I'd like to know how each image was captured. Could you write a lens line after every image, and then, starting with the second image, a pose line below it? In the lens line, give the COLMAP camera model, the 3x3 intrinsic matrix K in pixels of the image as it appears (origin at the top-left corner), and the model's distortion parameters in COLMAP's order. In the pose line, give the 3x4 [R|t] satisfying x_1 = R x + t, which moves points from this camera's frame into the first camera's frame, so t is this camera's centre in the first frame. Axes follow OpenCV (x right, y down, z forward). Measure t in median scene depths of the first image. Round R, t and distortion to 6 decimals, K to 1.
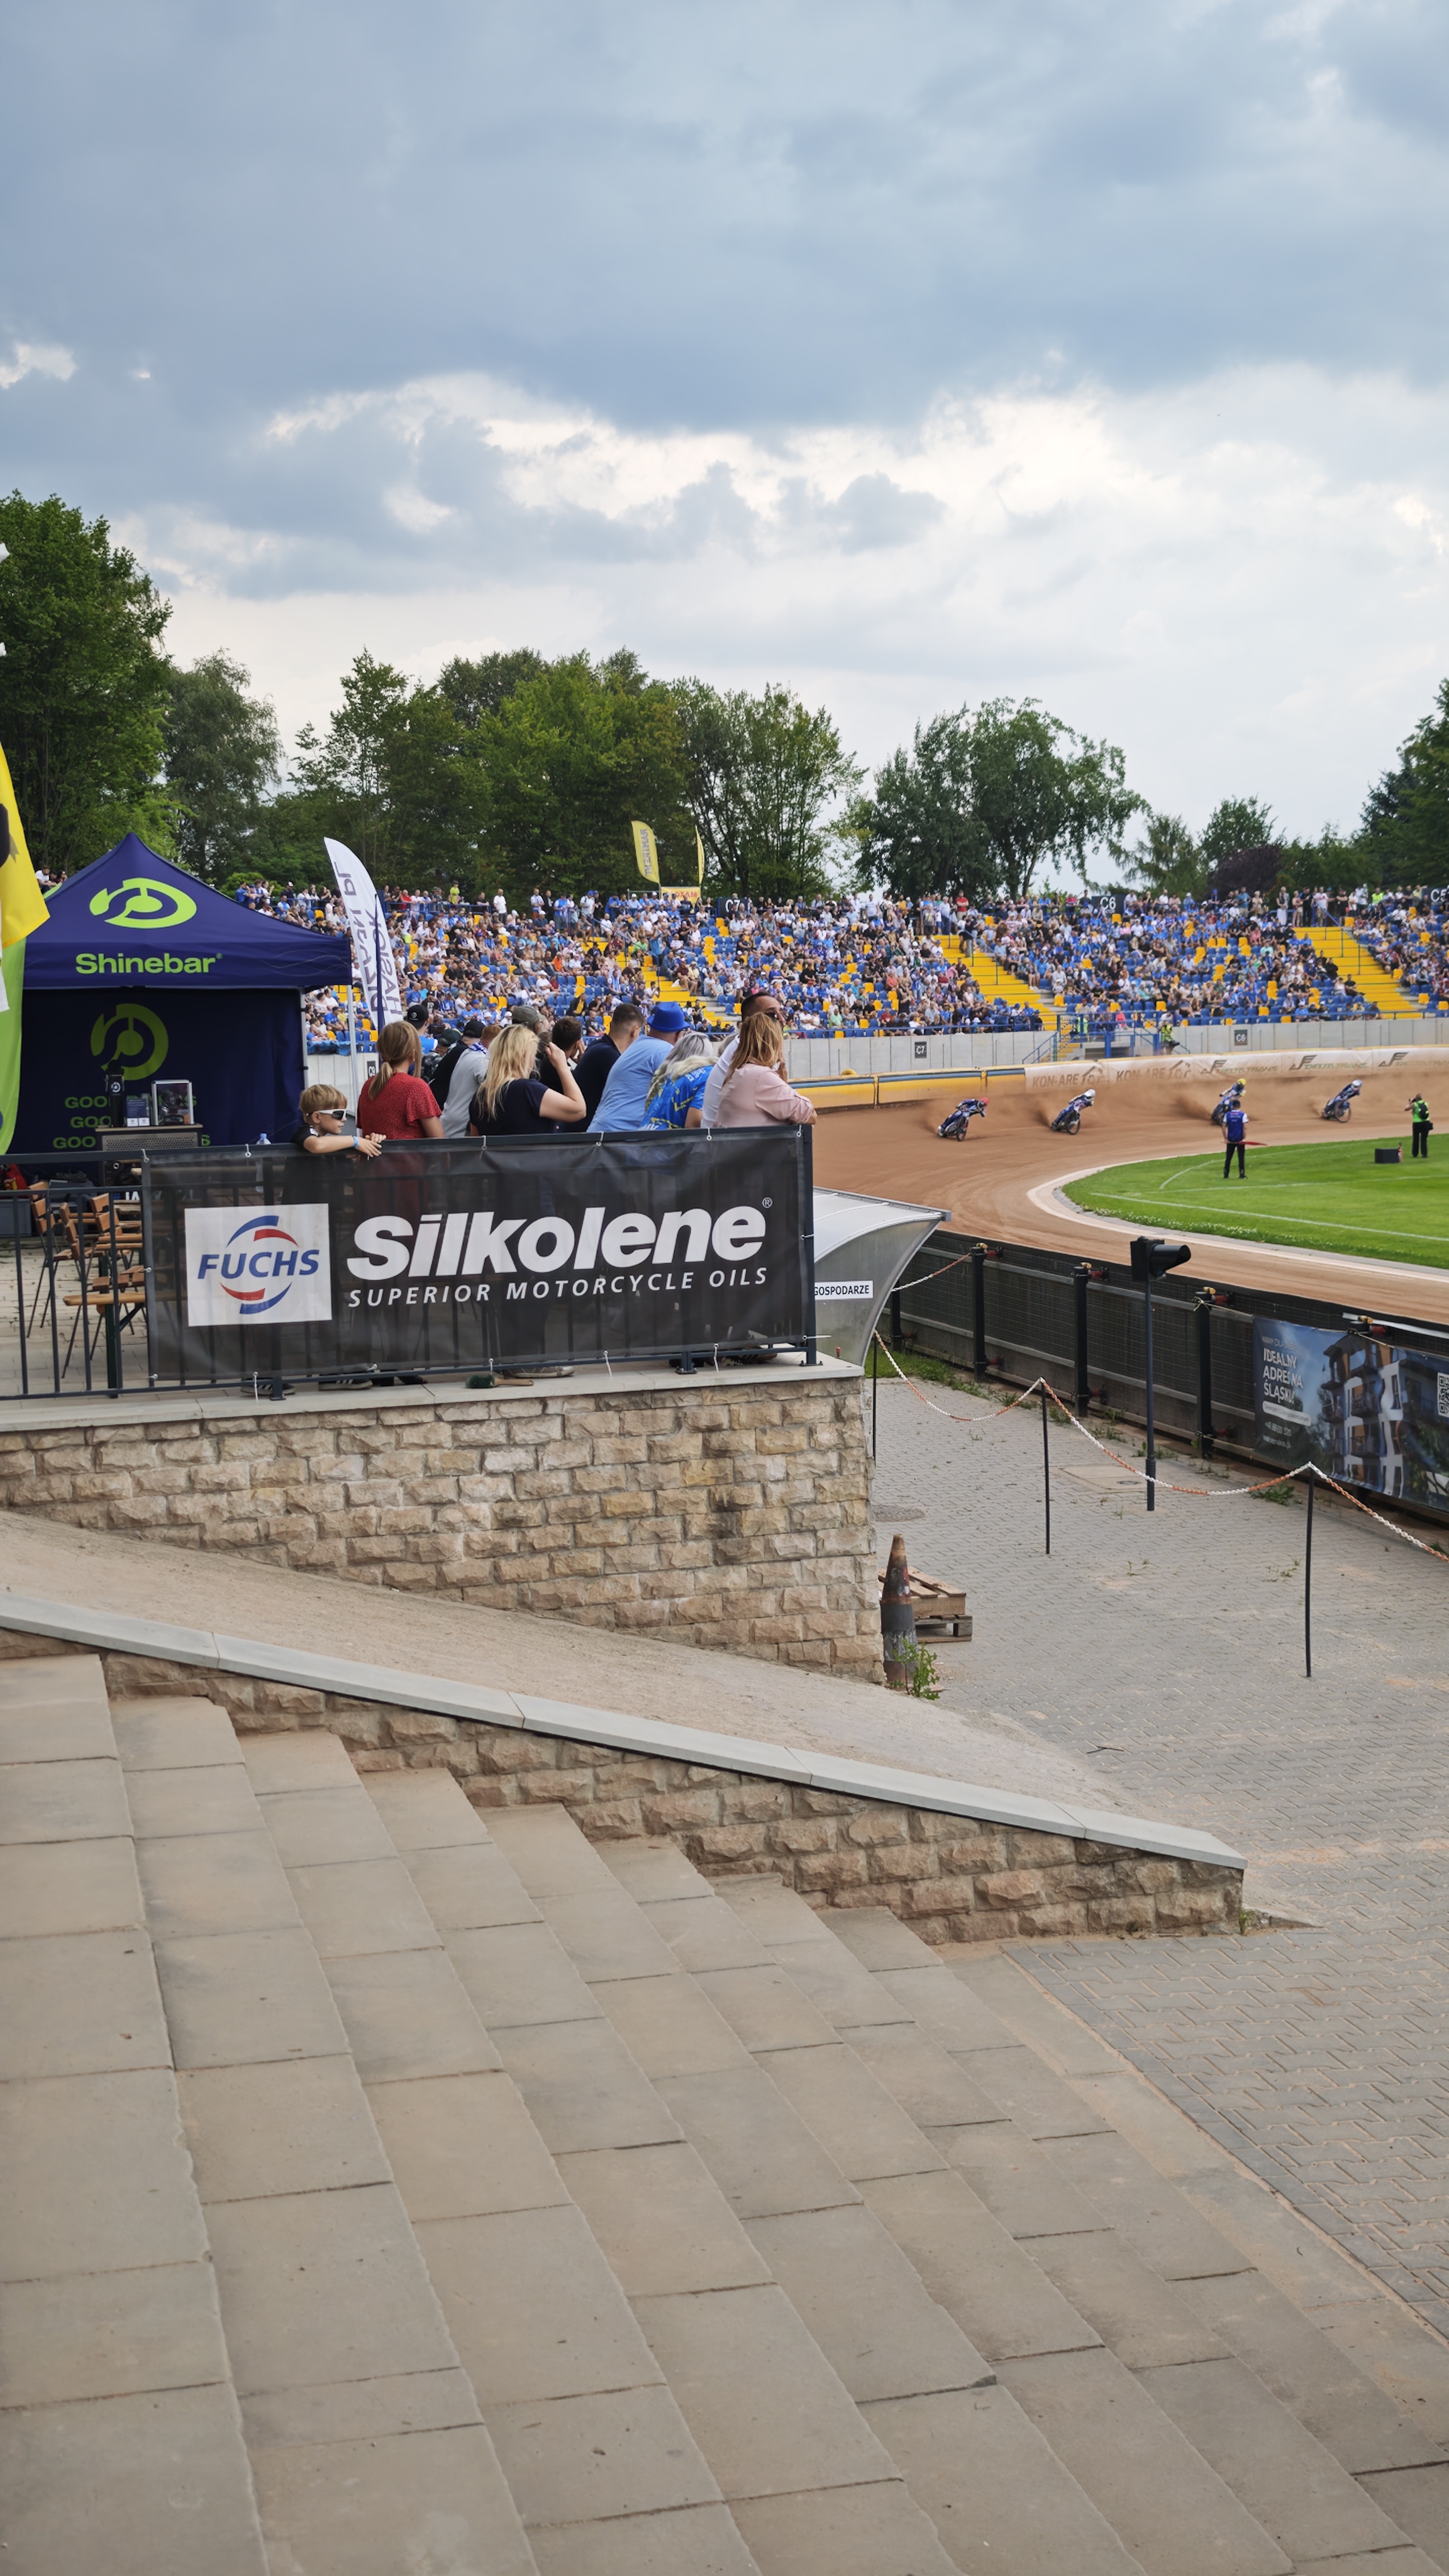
lens RADIAL K [[2937.8, 0, 724.5], [0, 2937.8, 1288.0], [0, 0, 1]] dist [-0.094383, -0.005073]
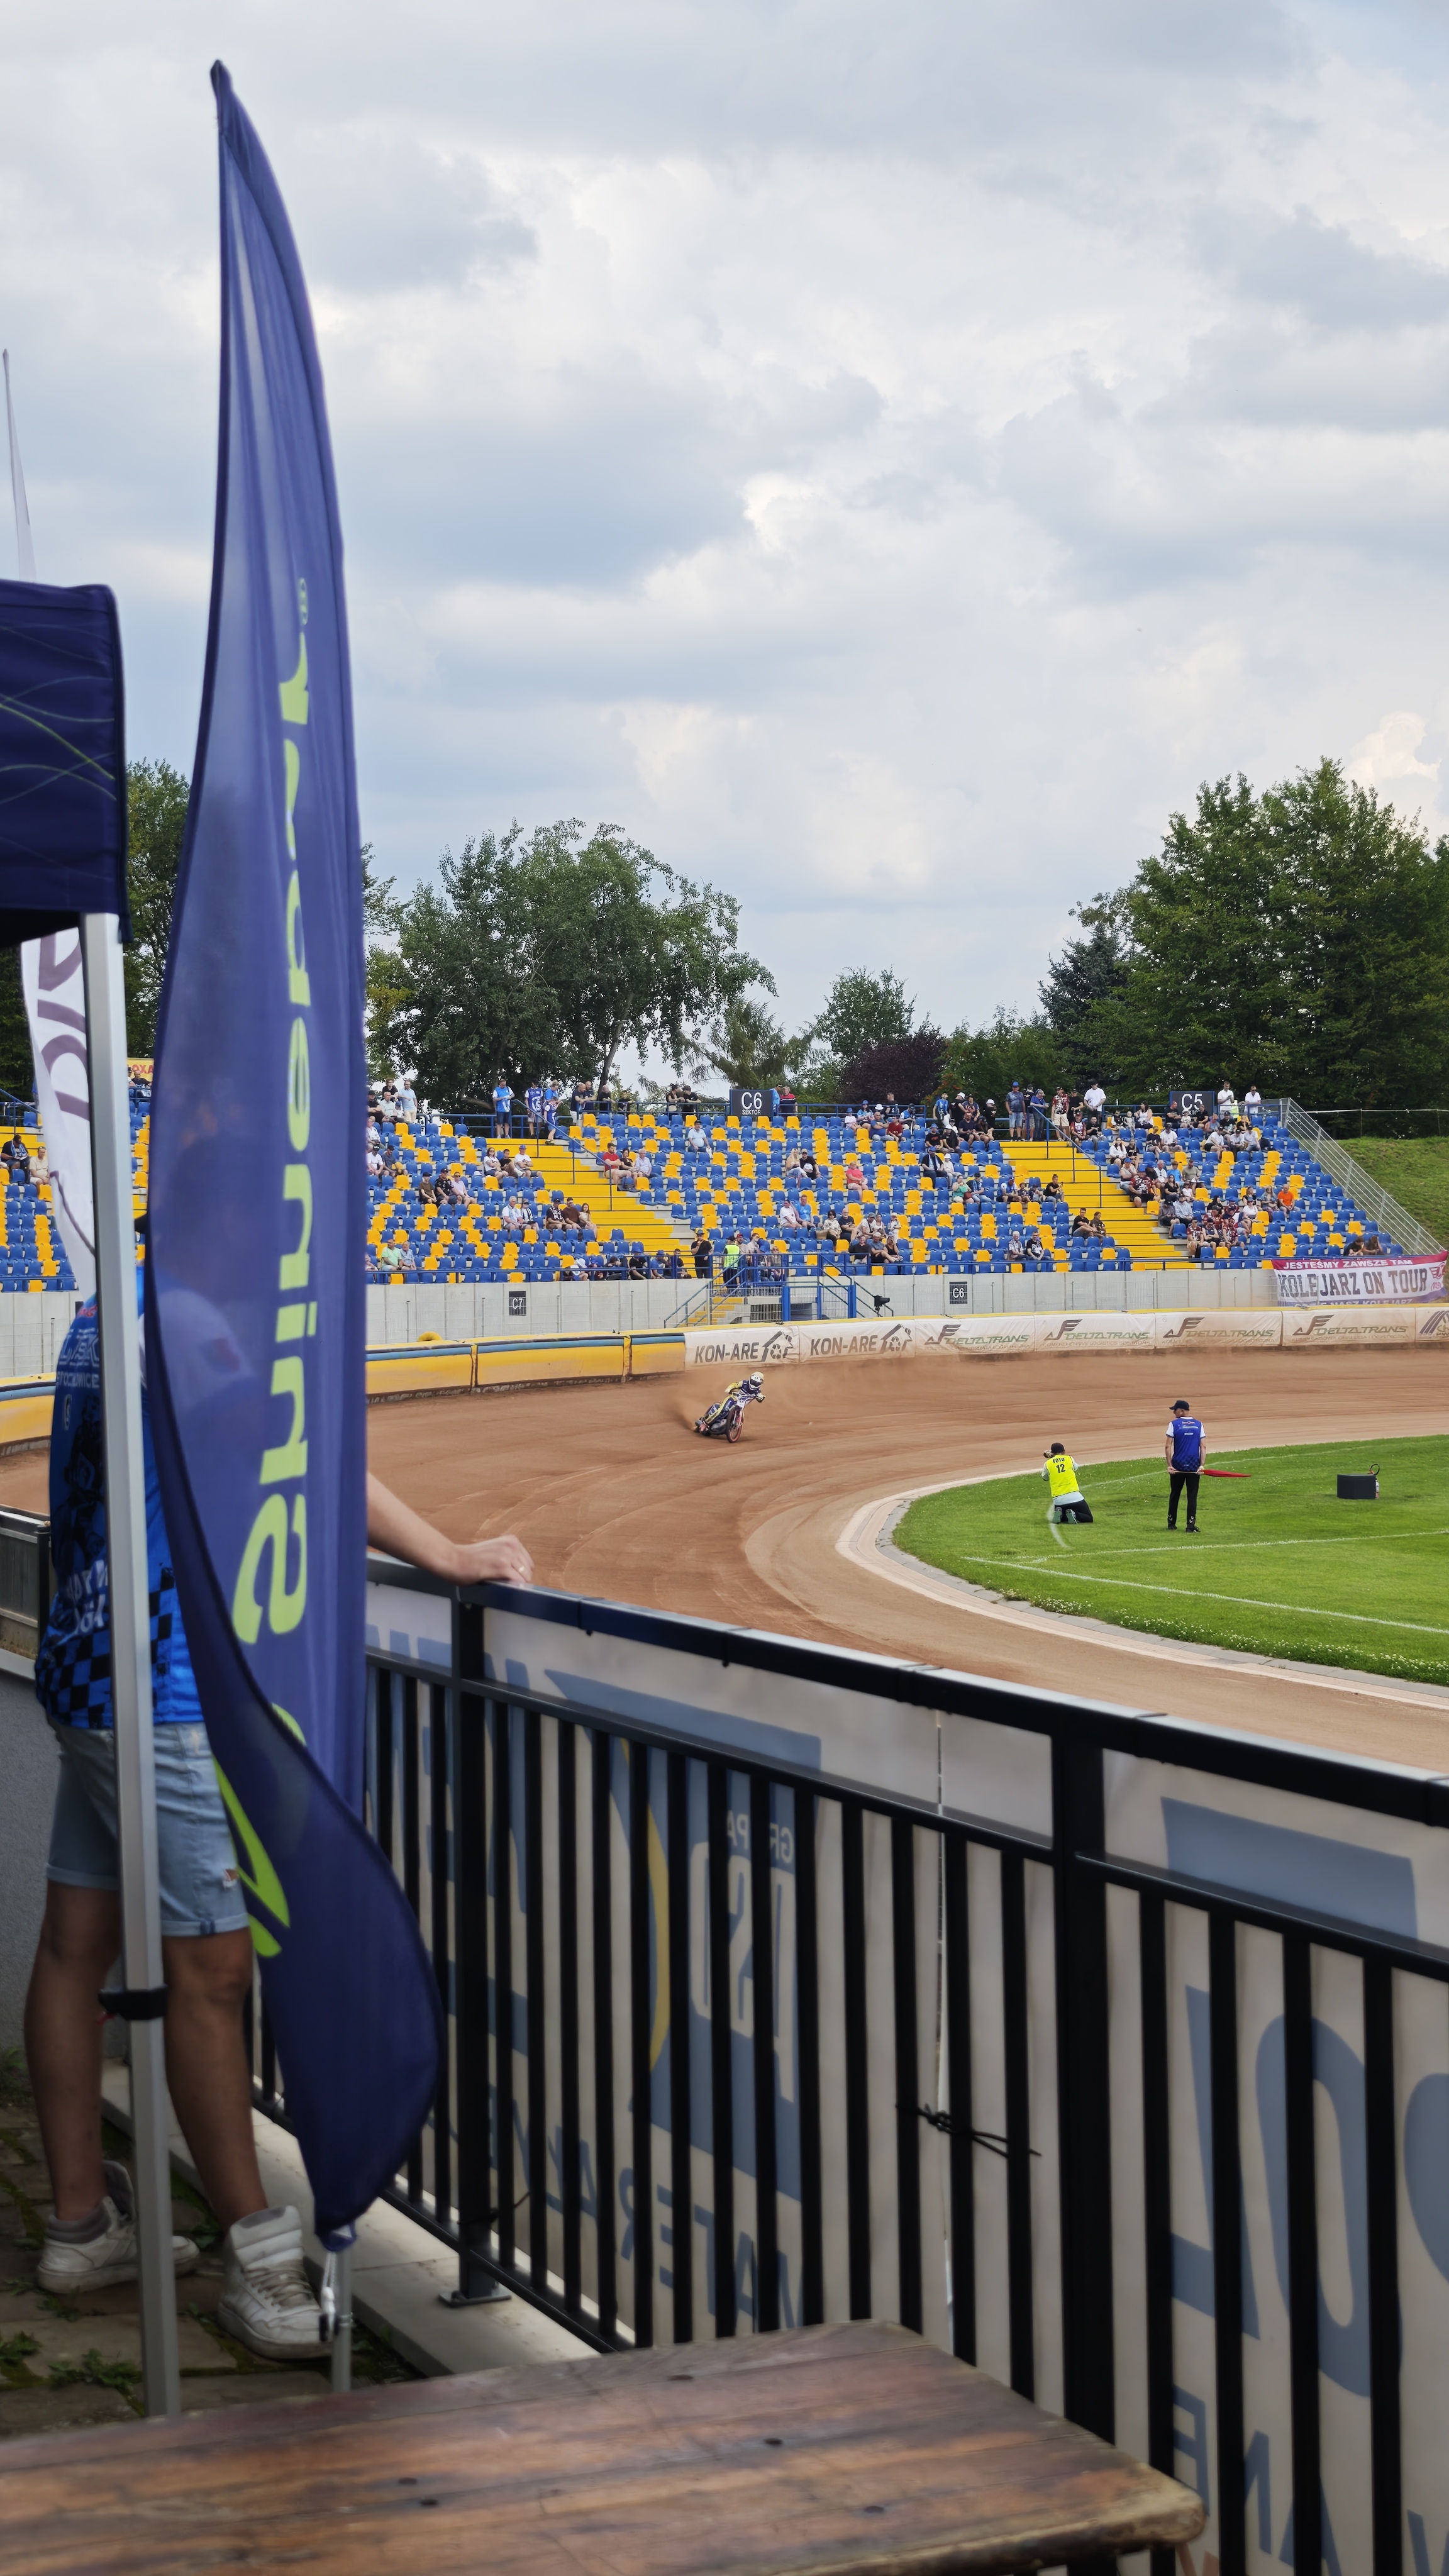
lens RADIAL K [[3393.6, 0, 724.5], [0, 3393.6, 1288.0], [0, 0, 1]] dist [0.056296, 0.007369]
pose [[0.982124, 0.018224, 0.187348, -0.024396], [-0.002283, 0.996382, -0.084957, -0.014451], [-0.188219, 0.083011, 0.978613, 0.176250]]
